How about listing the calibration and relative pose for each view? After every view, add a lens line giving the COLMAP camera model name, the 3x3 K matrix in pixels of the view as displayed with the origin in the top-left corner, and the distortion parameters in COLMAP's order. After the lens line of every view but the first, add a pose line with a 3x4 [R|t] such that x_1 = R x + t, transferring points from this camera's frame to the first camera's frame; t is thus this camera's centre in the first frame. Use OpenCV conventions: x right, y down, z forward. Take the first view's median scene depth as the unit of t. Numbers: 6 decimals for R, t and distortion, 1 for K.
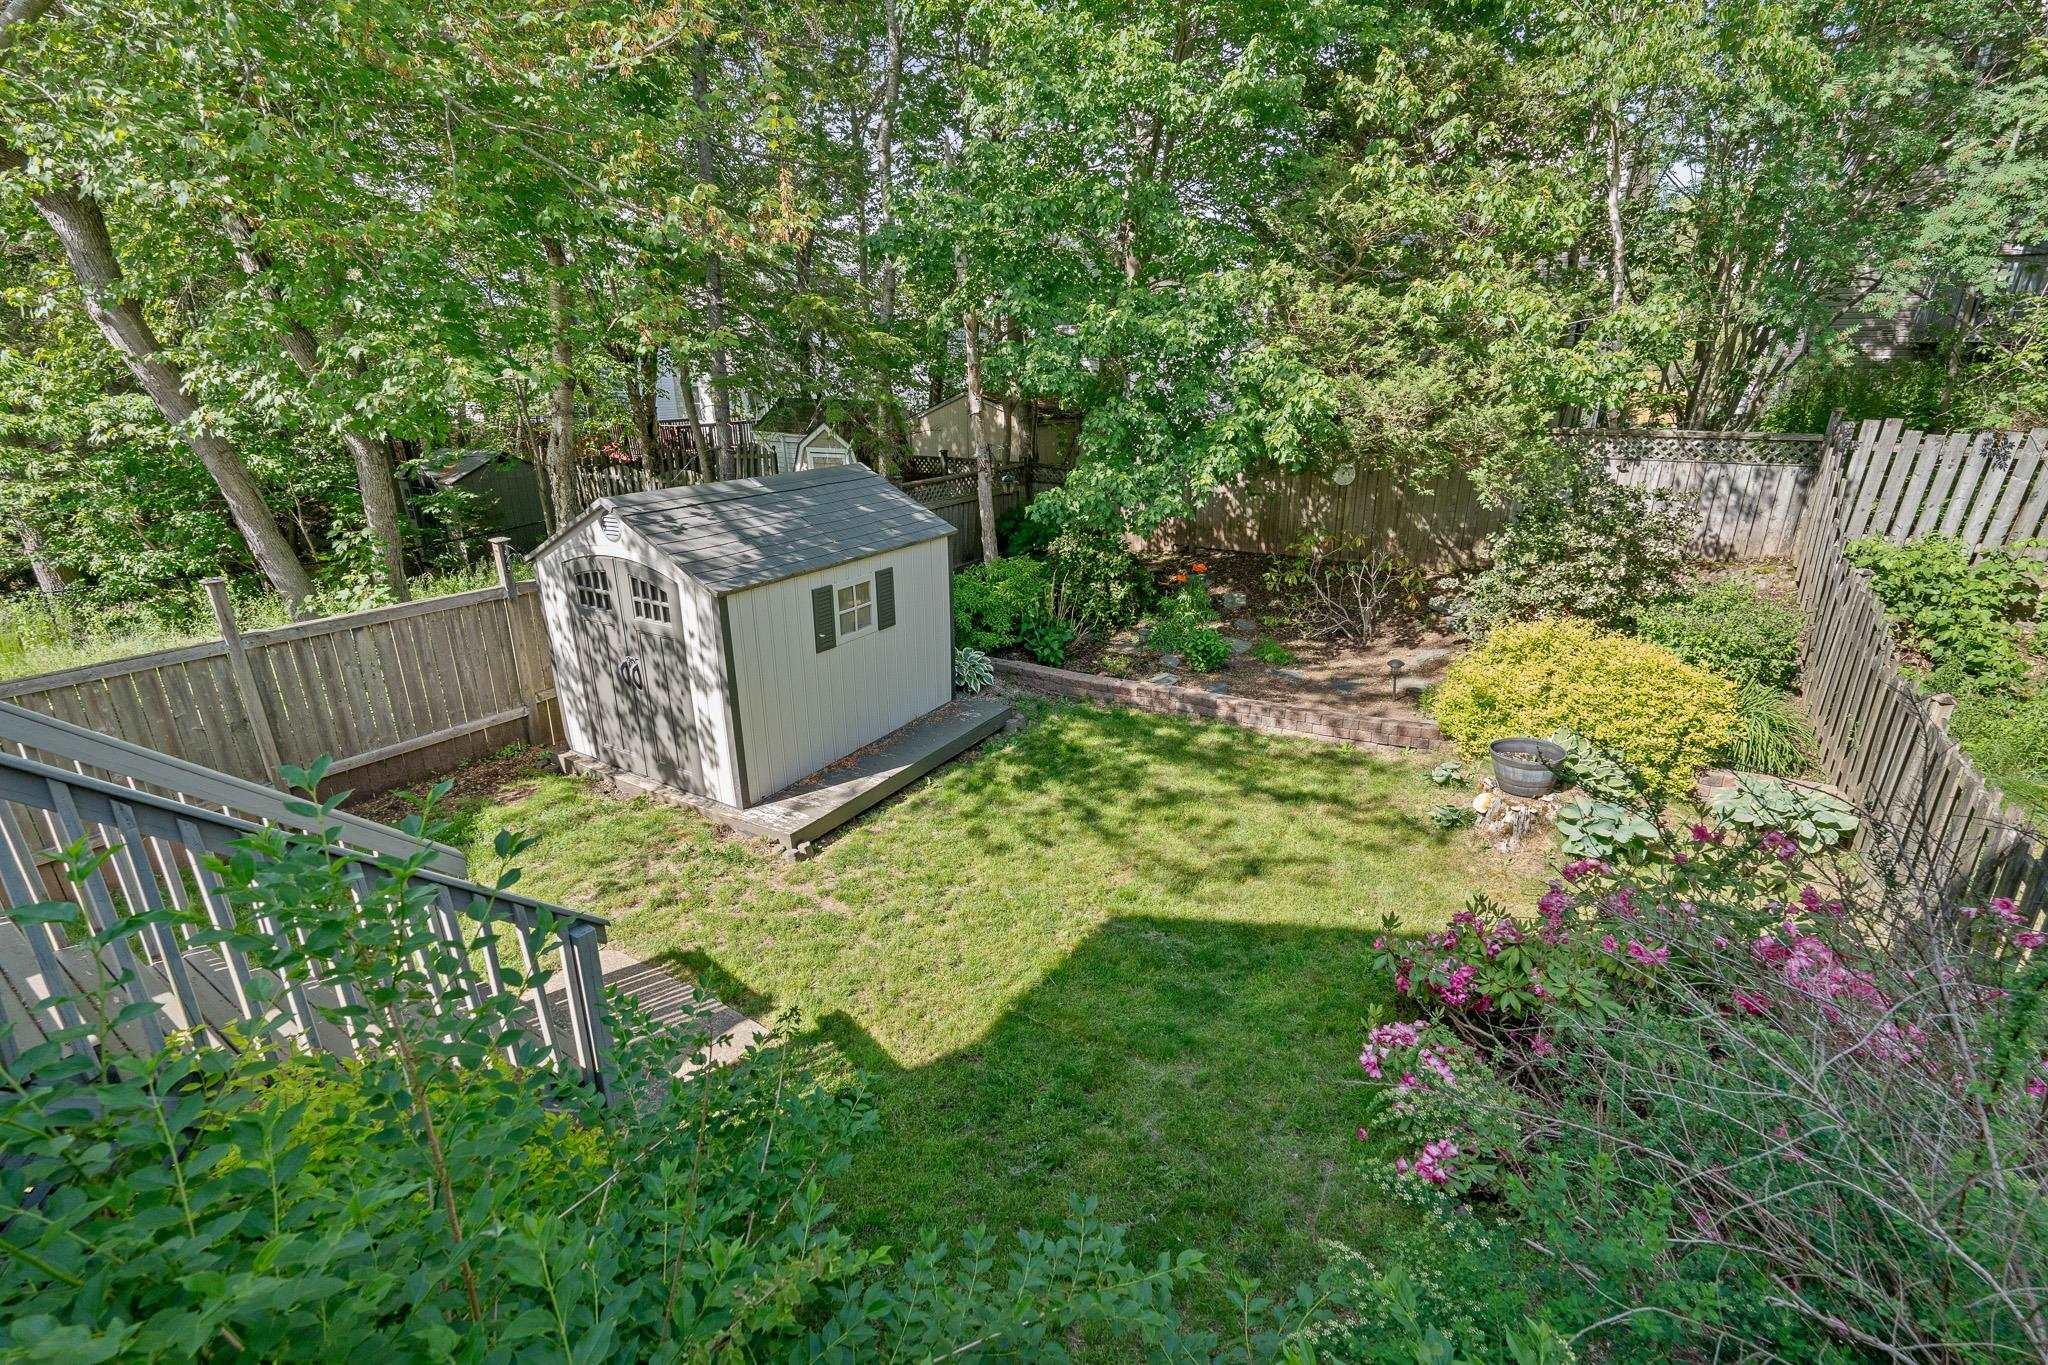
lens RADIAL K [[899.1, 0, 1021.2], [0, 899.1, 677.0], [0, 0, 1]] dist [-0.001453, 0.000528]
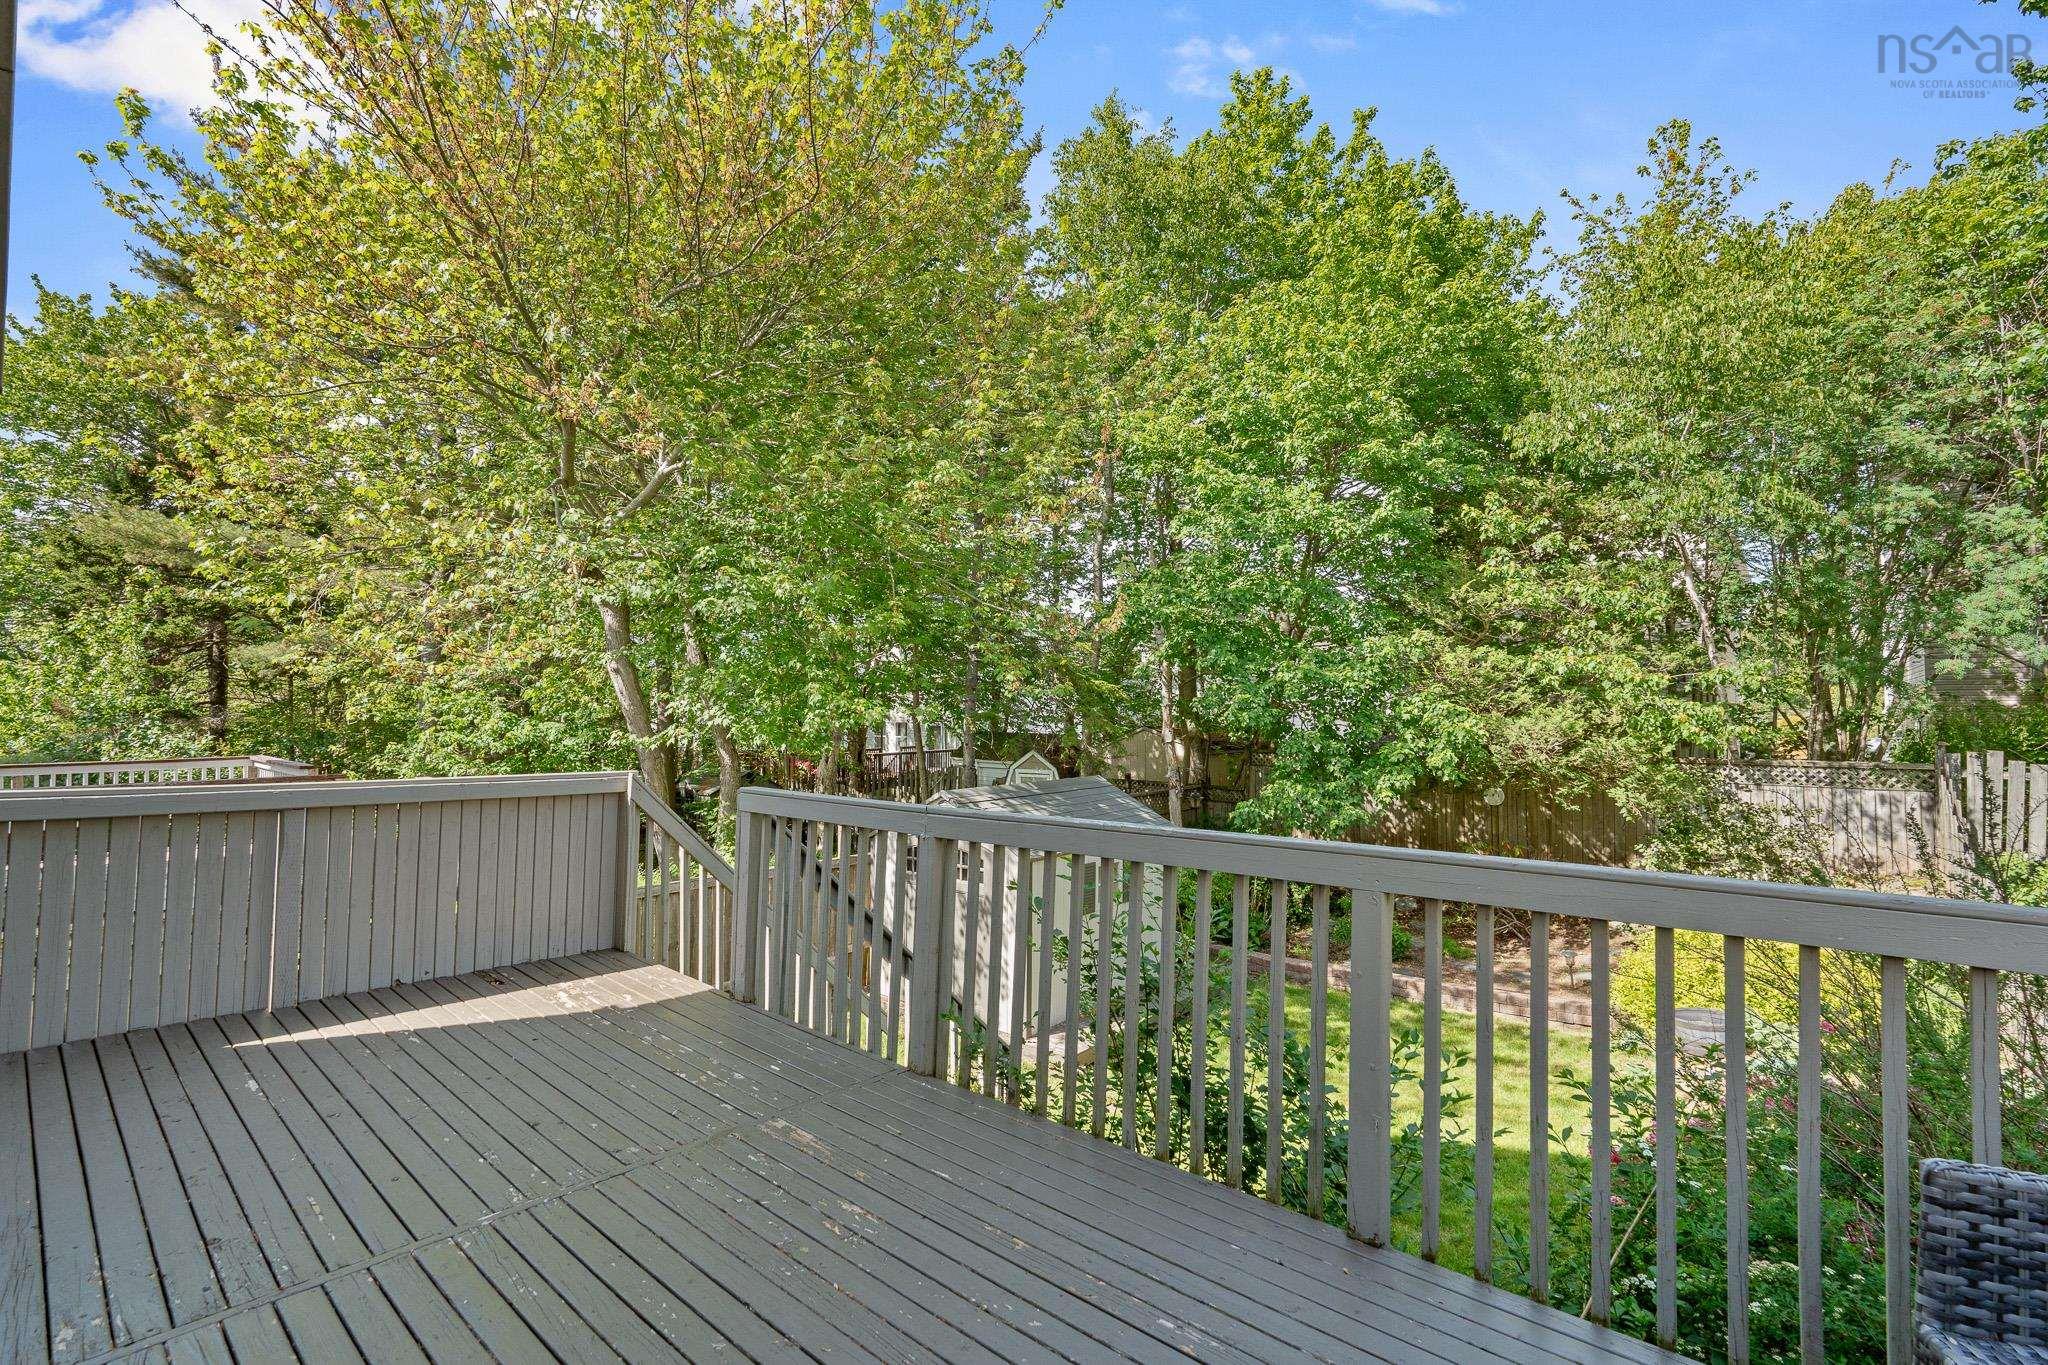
lens RADIAL K [[899.1, 0, 1021.2], [0, 899.1, 677.0], [0, 0, 1]] dist [-0.001453, 0.000528]
pose [[0.990798, 0.003817, -0.135299, -0.117188], [-0.052338, 0.932652, -0.356961, 0.100324], [0.124824, 0.360758, 0.924269, -0.263797]]
